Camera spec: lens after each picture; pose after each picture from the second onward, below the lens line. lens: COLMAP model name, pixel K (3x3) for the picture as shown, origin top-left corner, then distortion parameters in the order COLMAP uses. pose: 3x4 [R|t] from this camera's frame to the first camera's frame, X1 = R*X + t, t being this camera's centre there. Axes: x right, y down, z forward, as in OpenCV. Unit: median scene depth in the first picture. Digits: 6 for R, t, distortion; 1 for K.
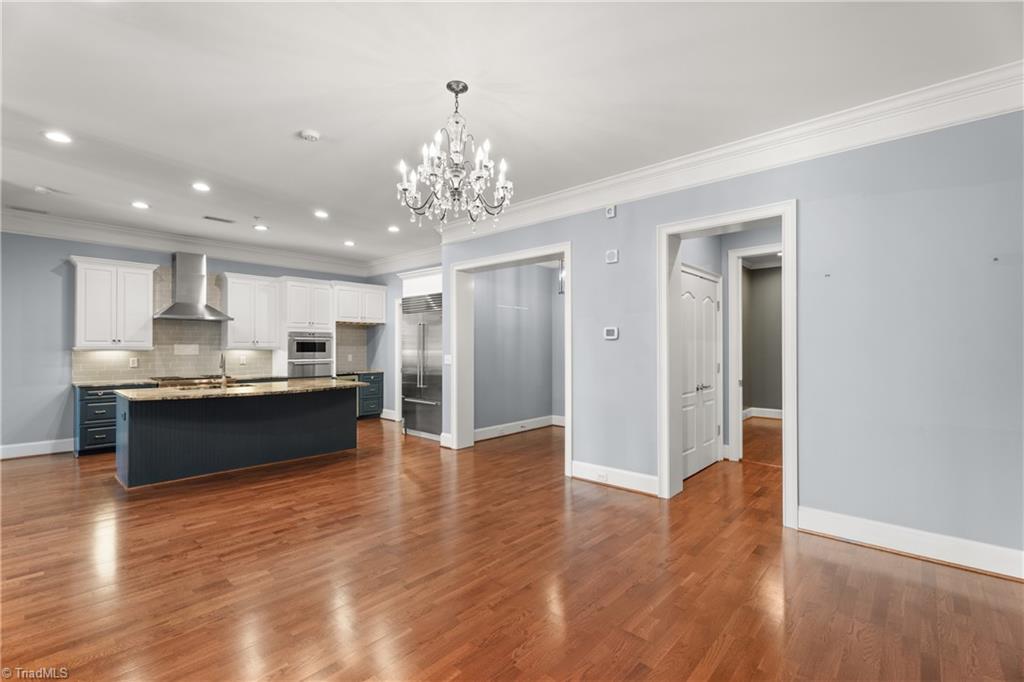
lens RADIAL K [[453.2, 0, 509.2], [0, 453.2, 342.9], [0, 0, 1]] dist [0.003912, 0.000095]
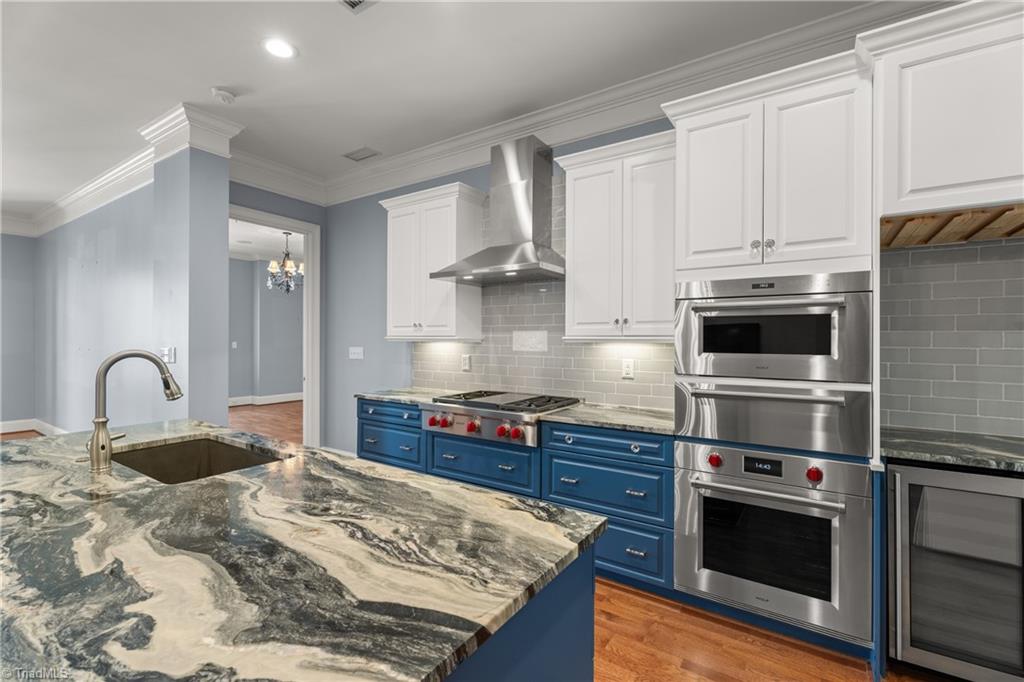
lens RADIAL K [[445.5, 0, 515.2], [0, 445.5, 339.1], [0, 0, 1]] dist [-0.000248, -0.000274]
pose [[0.164601, 0.001164, -0.986360, -0.249508], [0.007236, 0.999971, 0.002387, 0.012547], [0.986334, -0.007530, 0.164588, 1.002440]]
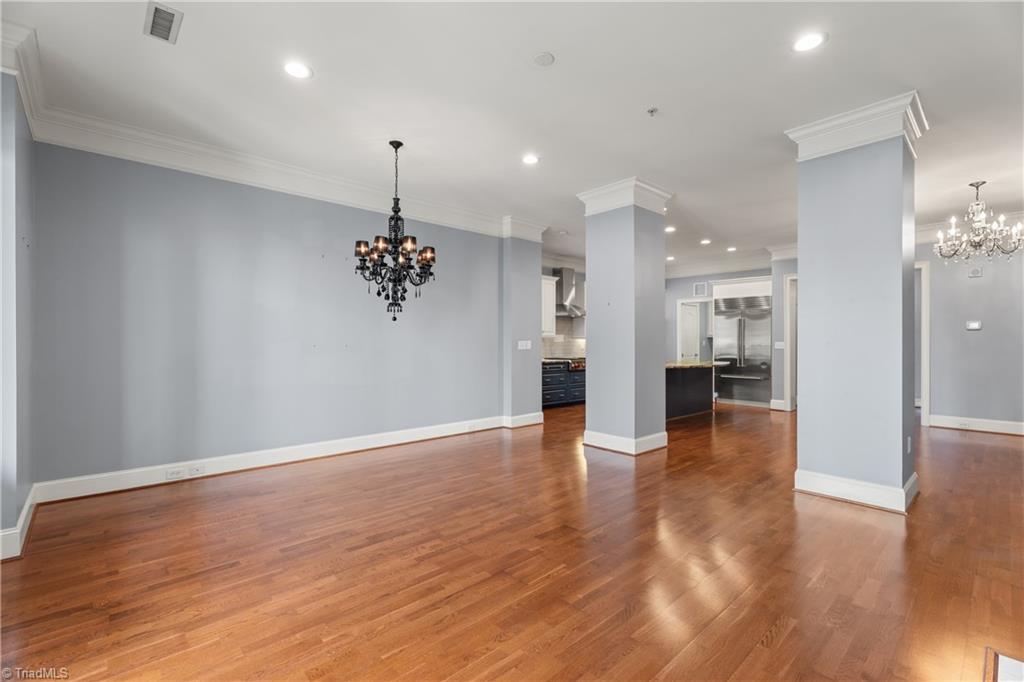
lens RADIAL K [[458.3, 0, 512.0], [0, 458.3, 341.0], [0, 0, 1]] dist [0.002065, 0.000164]
pose [[0.996321, 0.001720, -0.085687, -0.813096], [-0.001005, 0.999964, 0.008392, 0.012600], [0.085699, -0.008275, 0.996287, -0.429257]]
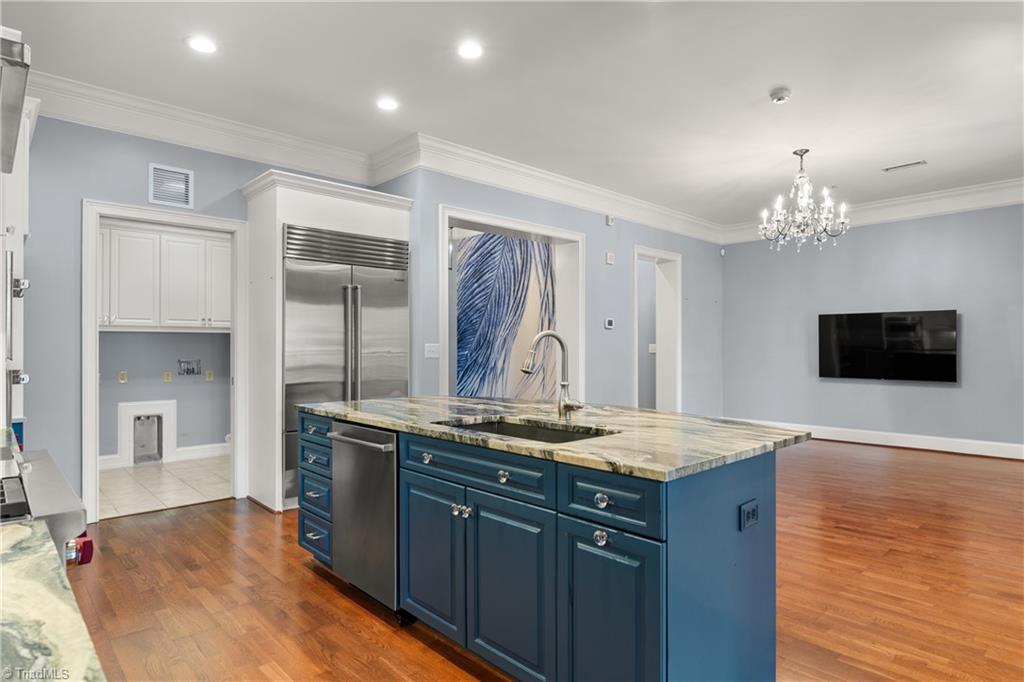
lens RADIAL K [[568.5, 0, 512.0], [0, 568.5, 341.0], [0, 0, 1]] dist [-0.003058, 0.000852]
pose [[0.078890, 0.010071, 0.996832, -0.925557], [-0.008180, 0.999922, -0.009455, 0.029749], [-0.996850, -0.007408, 0.078967, 0.828084]]
